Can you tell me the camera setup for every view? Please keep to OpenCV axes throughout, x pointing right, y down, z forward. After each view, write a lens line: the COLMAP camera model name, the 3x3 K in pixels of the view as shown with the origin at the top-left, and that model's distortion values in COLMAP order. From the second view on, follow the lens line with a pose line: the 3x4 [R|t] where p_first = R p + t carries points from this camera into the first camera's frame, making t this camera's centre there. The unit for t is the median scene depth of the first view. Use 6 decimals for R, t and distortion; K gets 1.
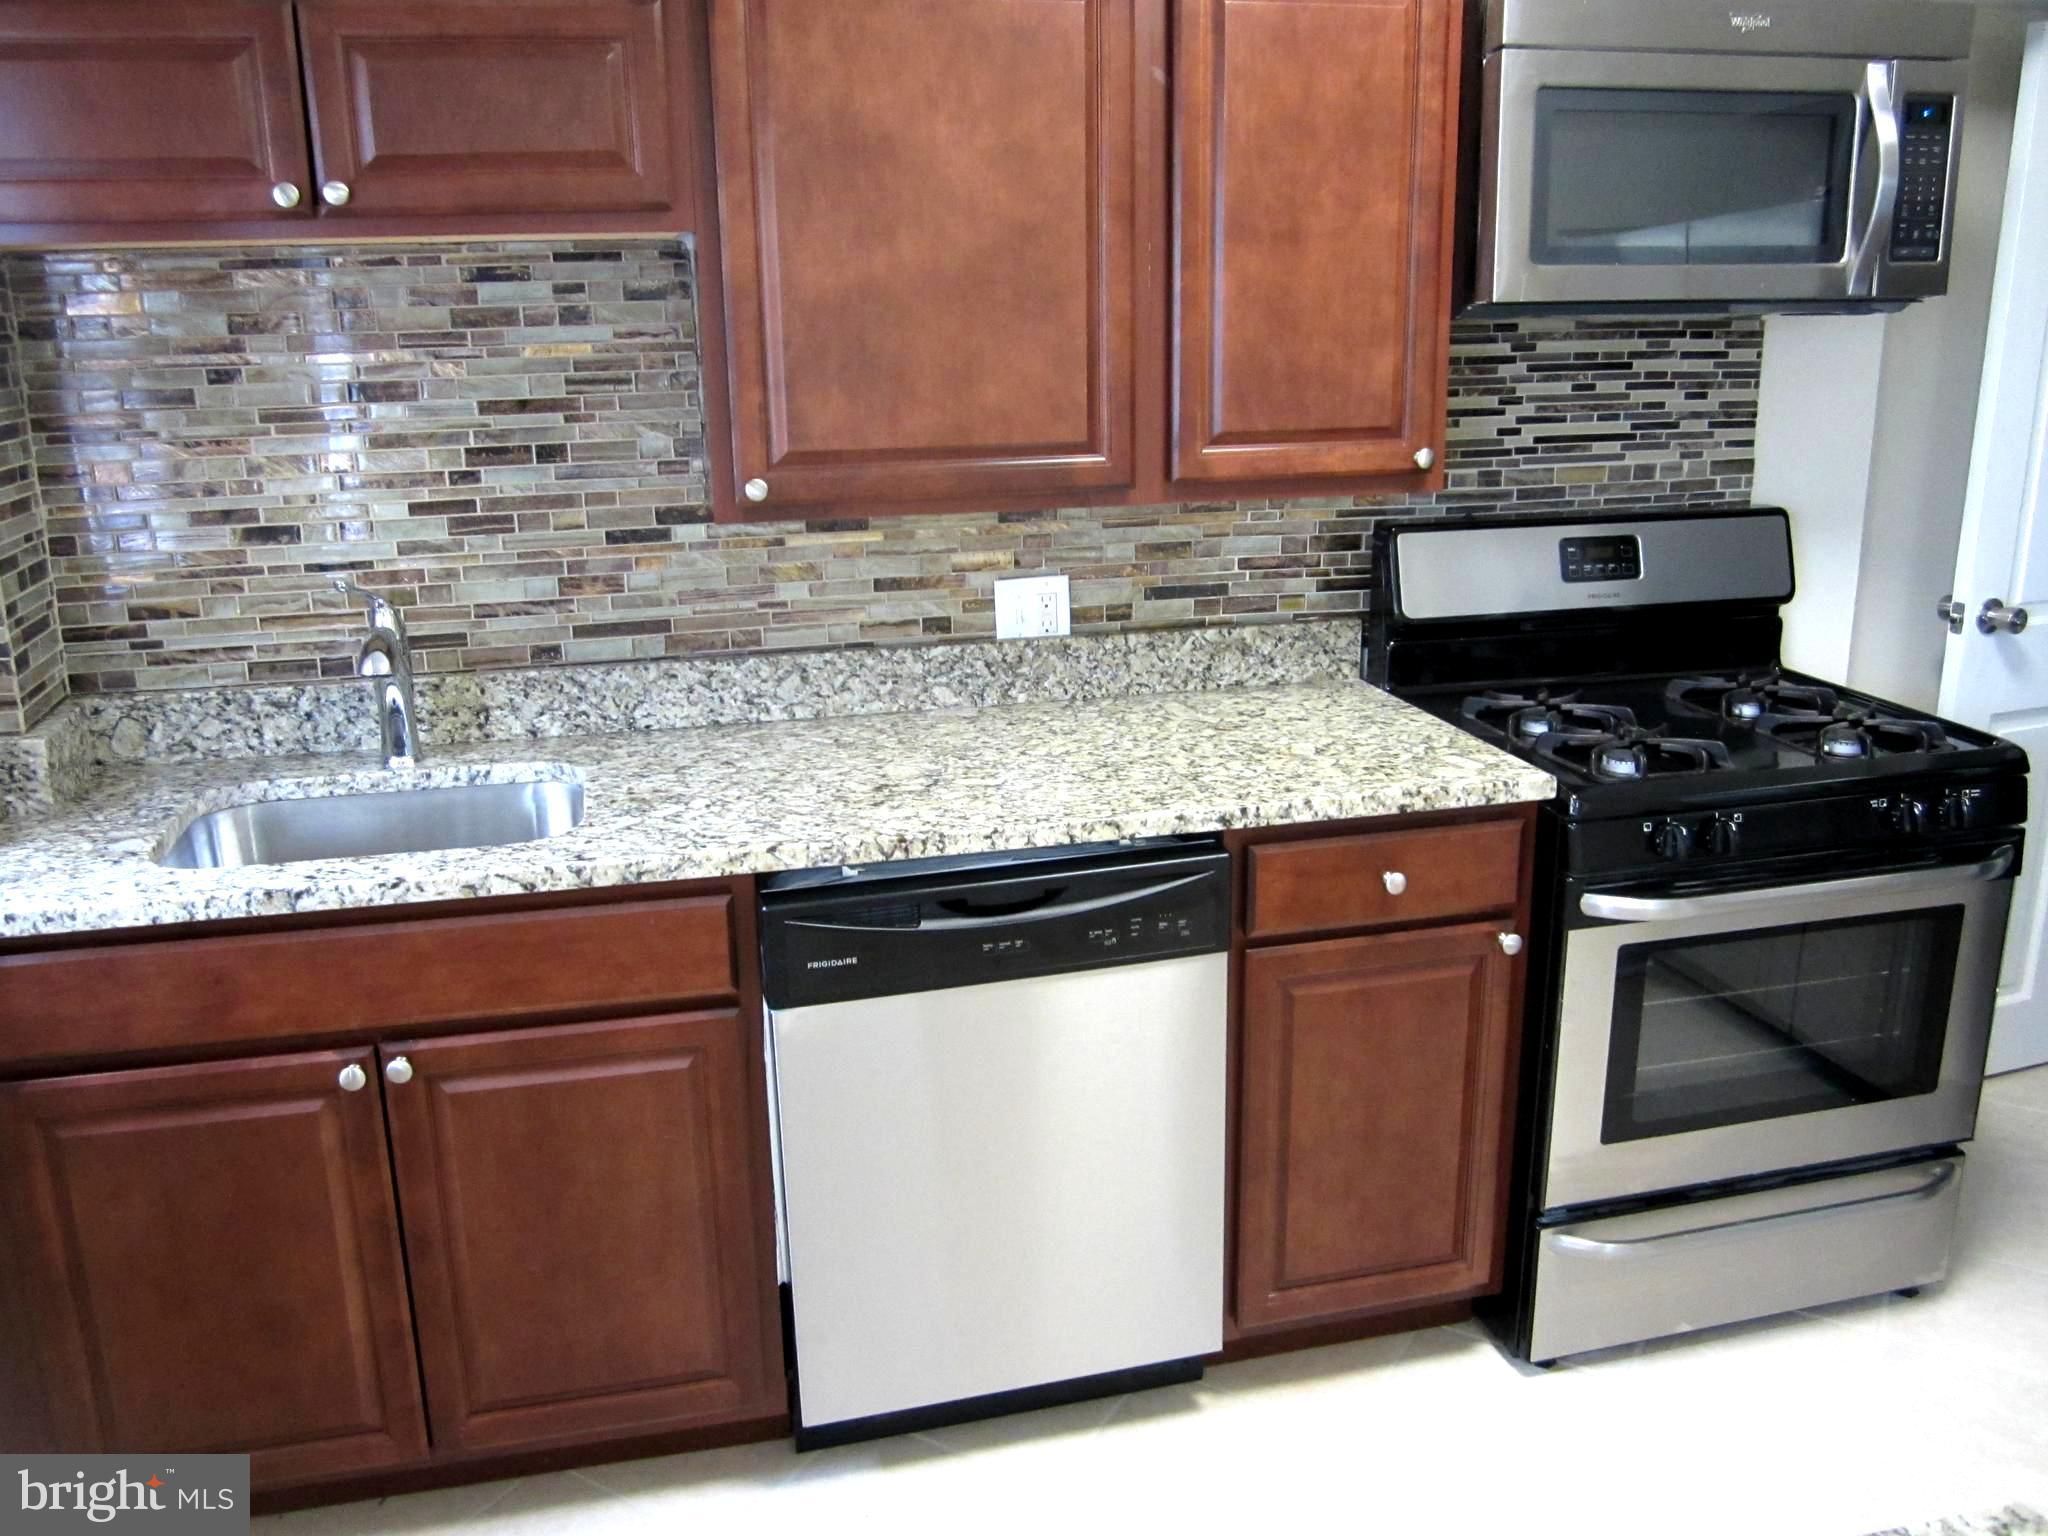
lens RADIAL K [[1679.5, 0, 1024.0], [0, 1679.5, 768.0], [0, 0, 1]] dist [-0.051257, 0.007967]
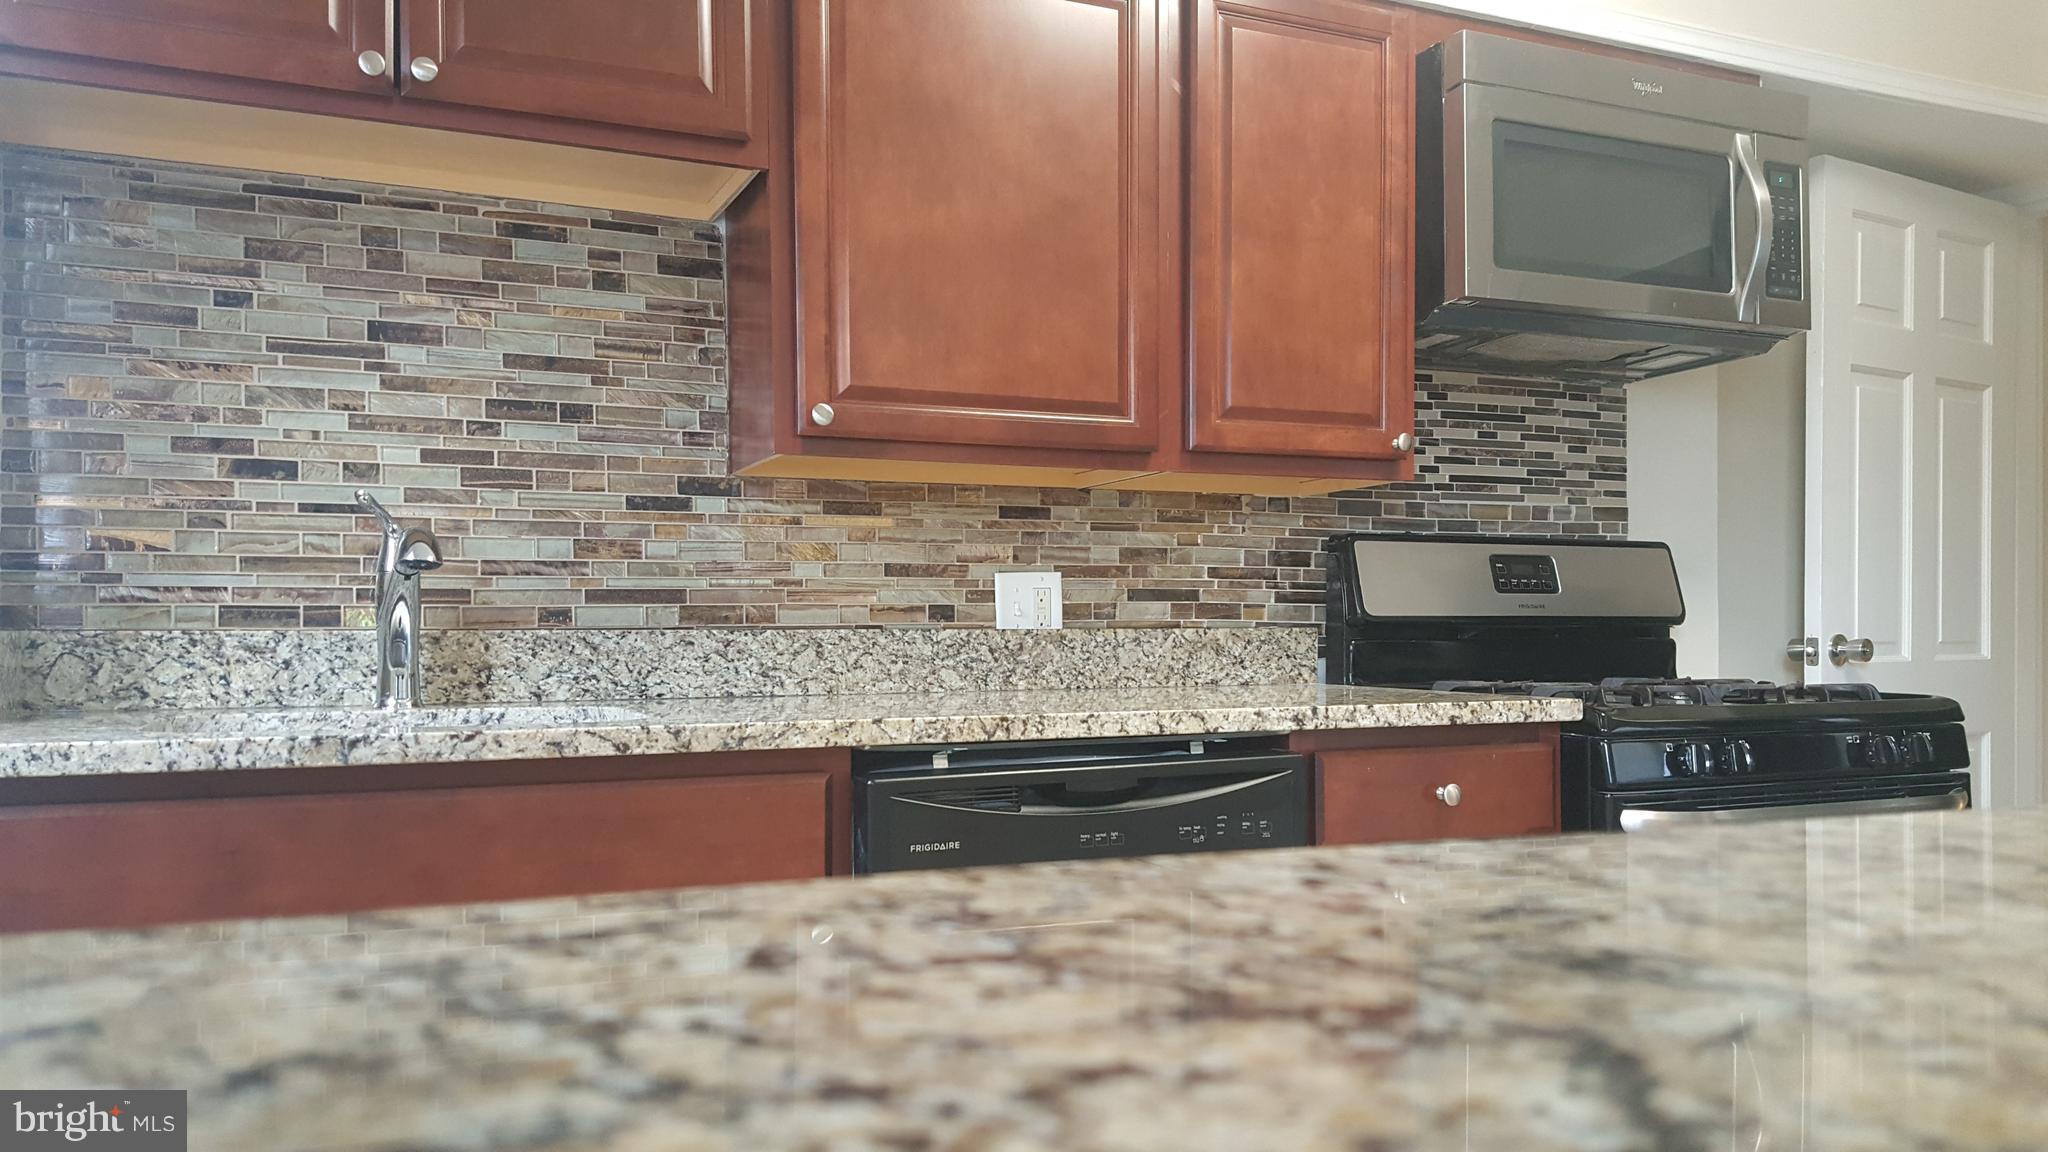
lens RADIAL K [[1488.8, 0, 1019.1], [0, 1488.8, 656.4], [0, 0, 1]] dist [0.151679, -0.264169]
pose [[0.983717, 0.010214, 0.179437, -0.179519], [0.036262, 0.966572, -0.253818, 0.186262], [-0.176031, 0.256192, 0.950462, 0.131670]]
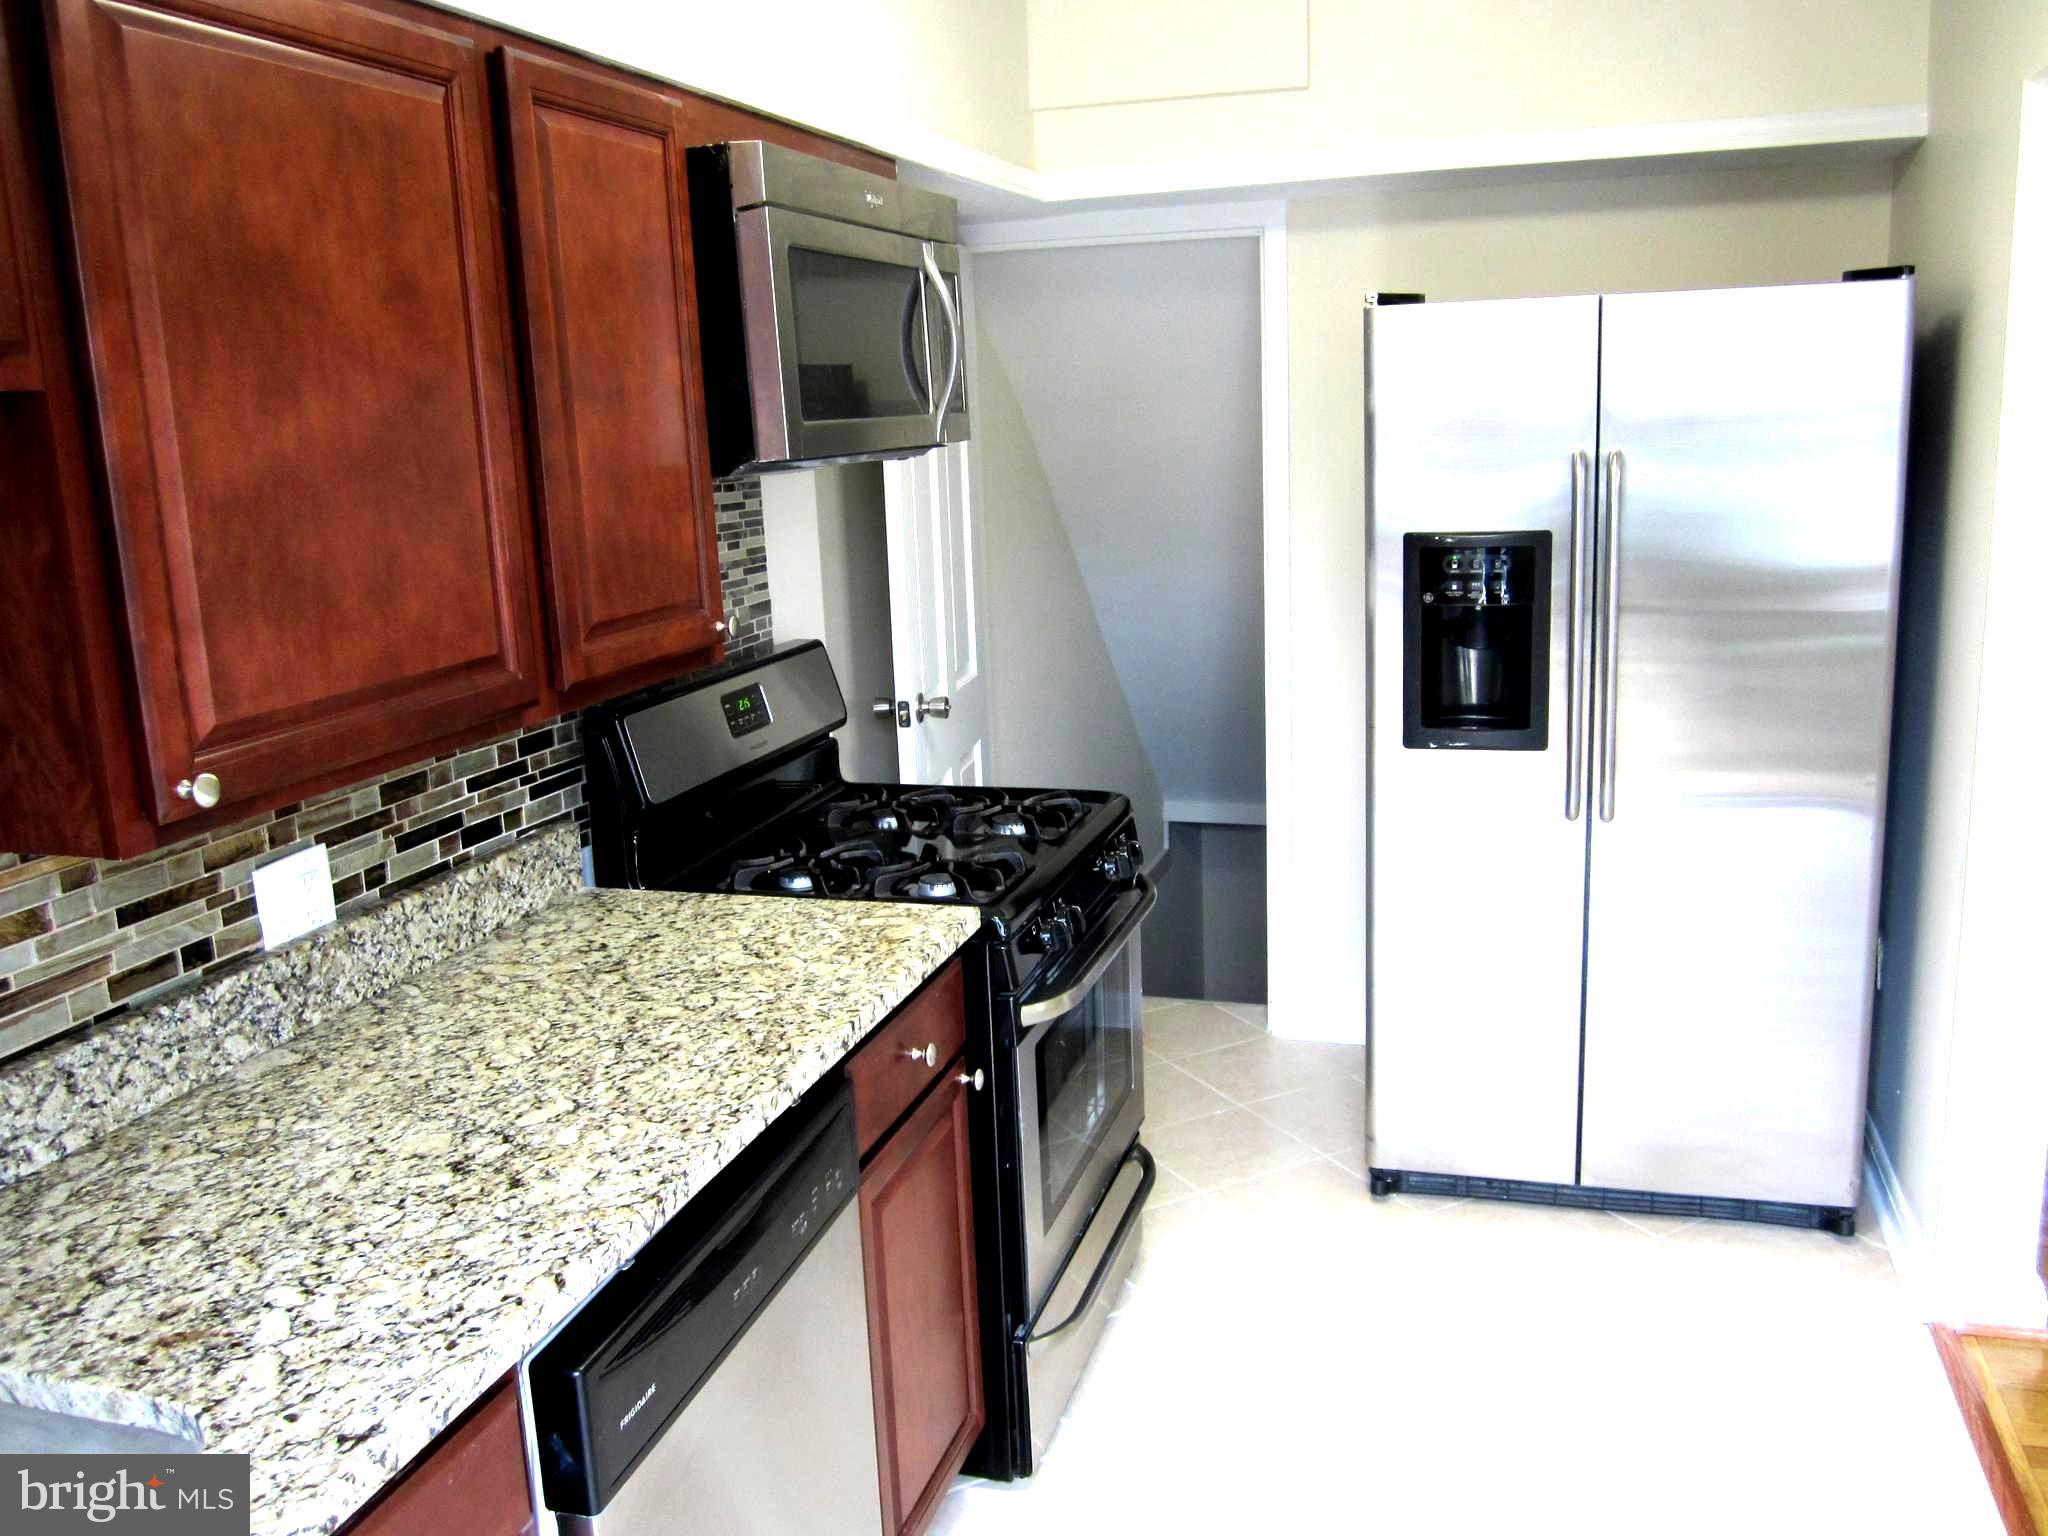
lens RADIAL K [[1679.5, 0, 1024.0], [0, 1679.5, 768.0], [0, 0, 1]] dist [-0.051257, 0.007967]
pose [[0.509700, -0.185394, 0.840140, -0.462843], [0.265982, 0.962625, 0.051055, -0.108837], [-0.818205, 0.197439, 0.539961, 0.358148]]
